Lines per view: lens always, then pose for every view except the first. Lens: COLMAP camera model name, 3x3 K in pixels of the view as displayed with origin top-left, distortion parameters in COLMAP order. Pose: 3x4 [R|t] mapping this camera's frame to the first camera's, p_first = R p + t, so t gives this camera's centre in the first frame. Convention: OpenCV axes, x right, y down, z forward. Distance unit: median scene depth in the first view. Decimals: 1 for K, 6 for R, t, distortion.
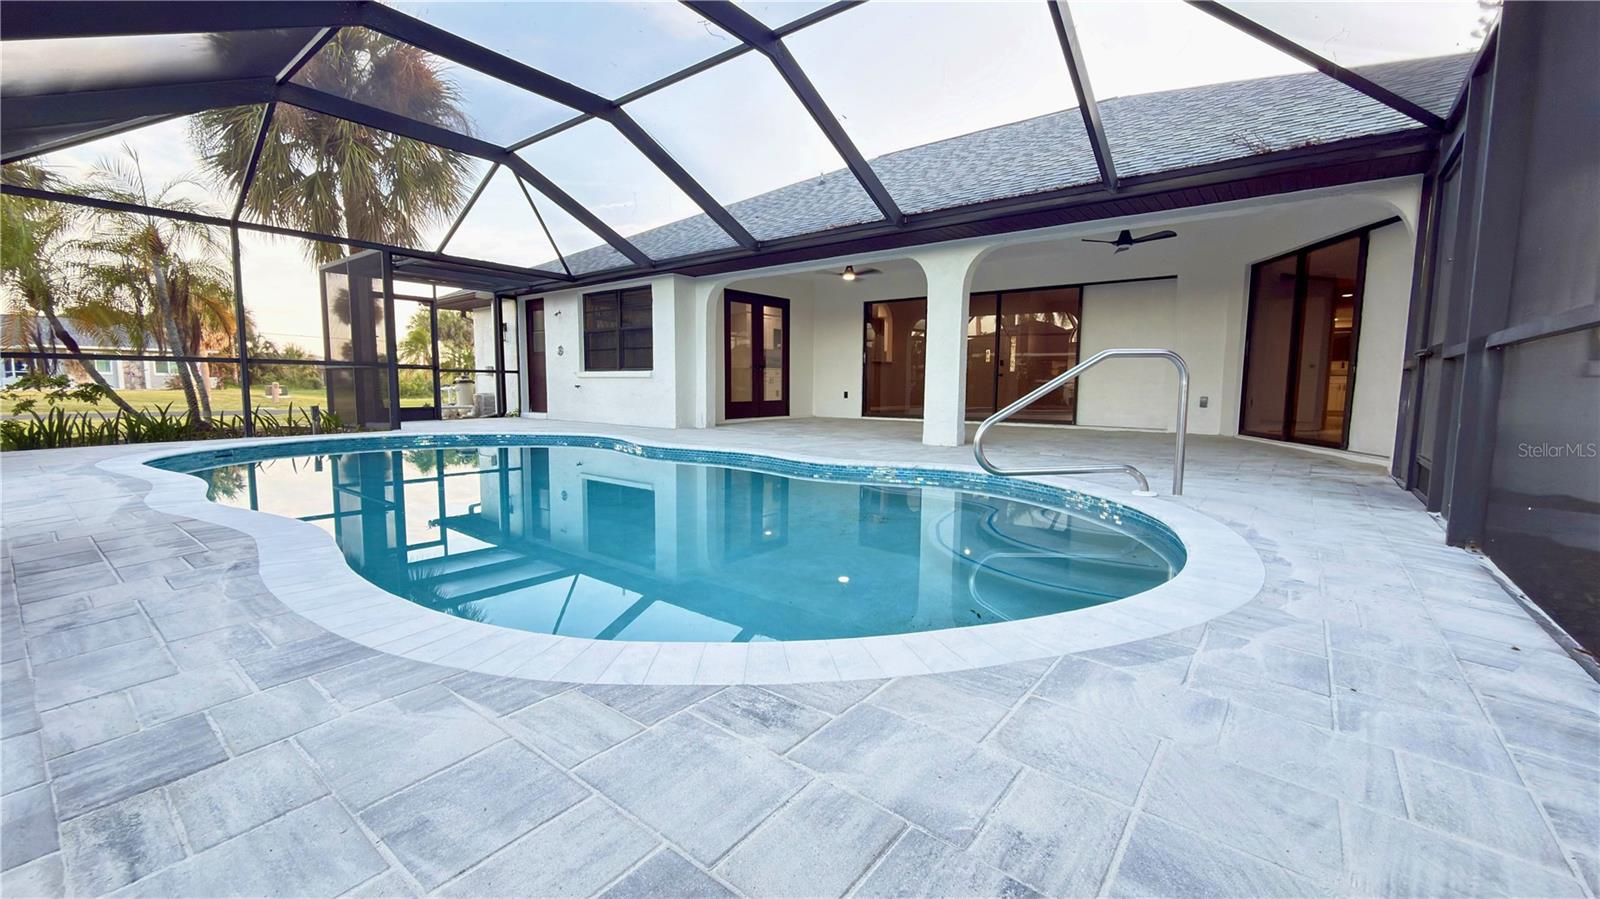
lens RADIAL K [[635.3, 0, 797.6], [0, 635.3, 444.7], [0, 0, 1]] dist [0.002485, 0.000006]
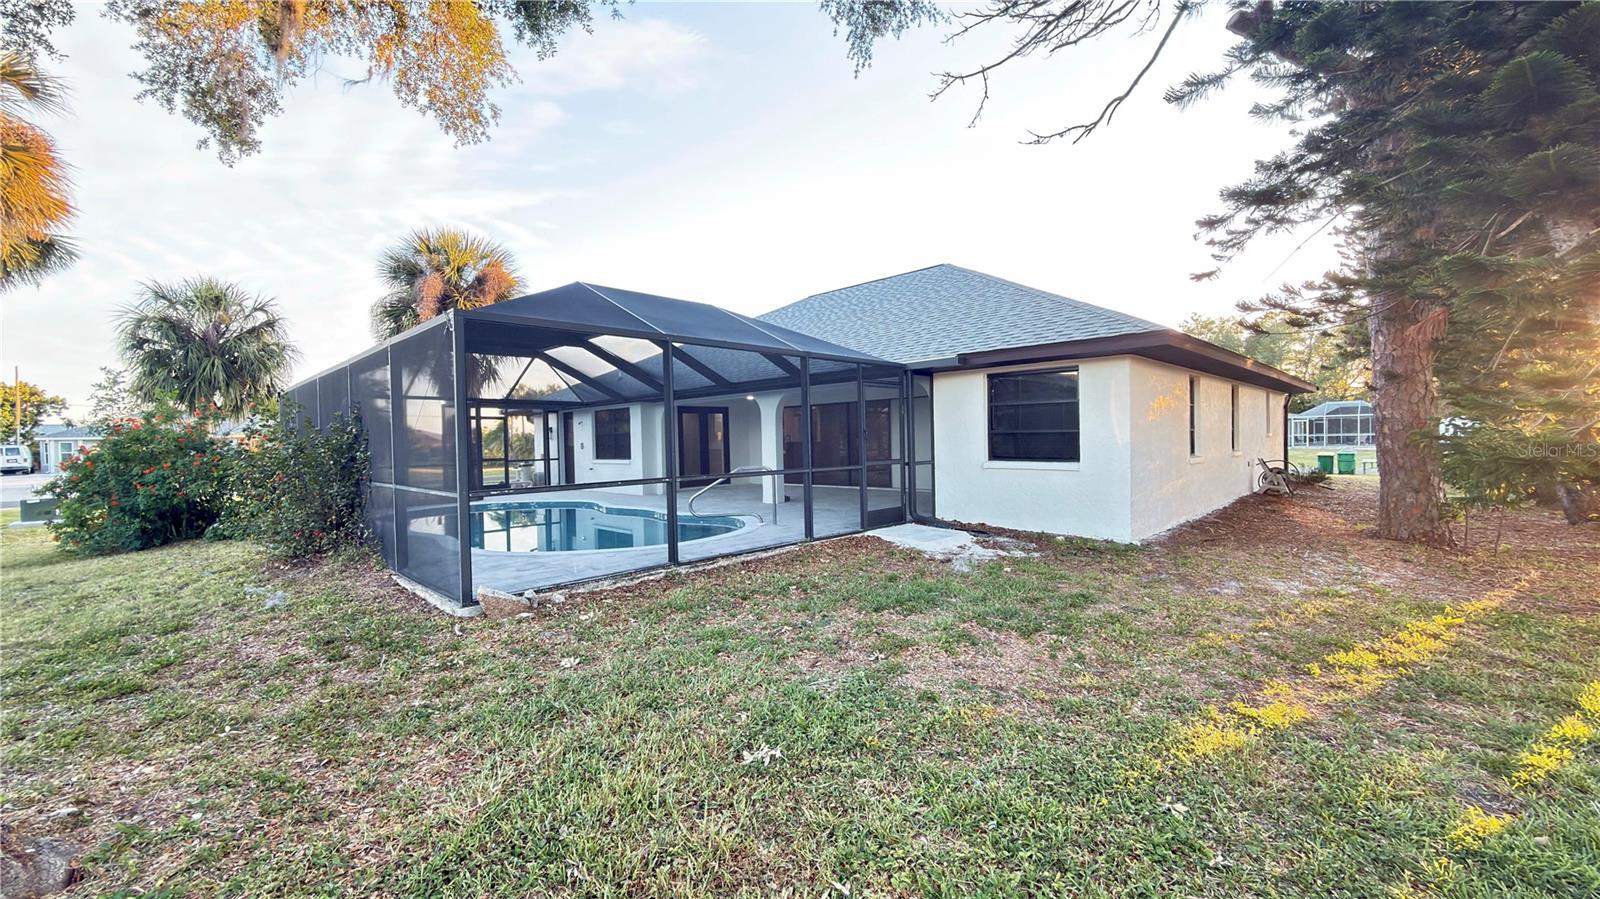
lens RADIAL K [[635.3, 0, 801.6], [0, 635.3, 454.4], [0, 0, 1]] dist [0.002485, 0.000006]
pose [[0.994290, -0.028608, -0.102802, 0.314438], [0.021218, 0.997159, -0.072277, -0.003728], [0.104577, 0.069683, 0.992073, -0.477096]]
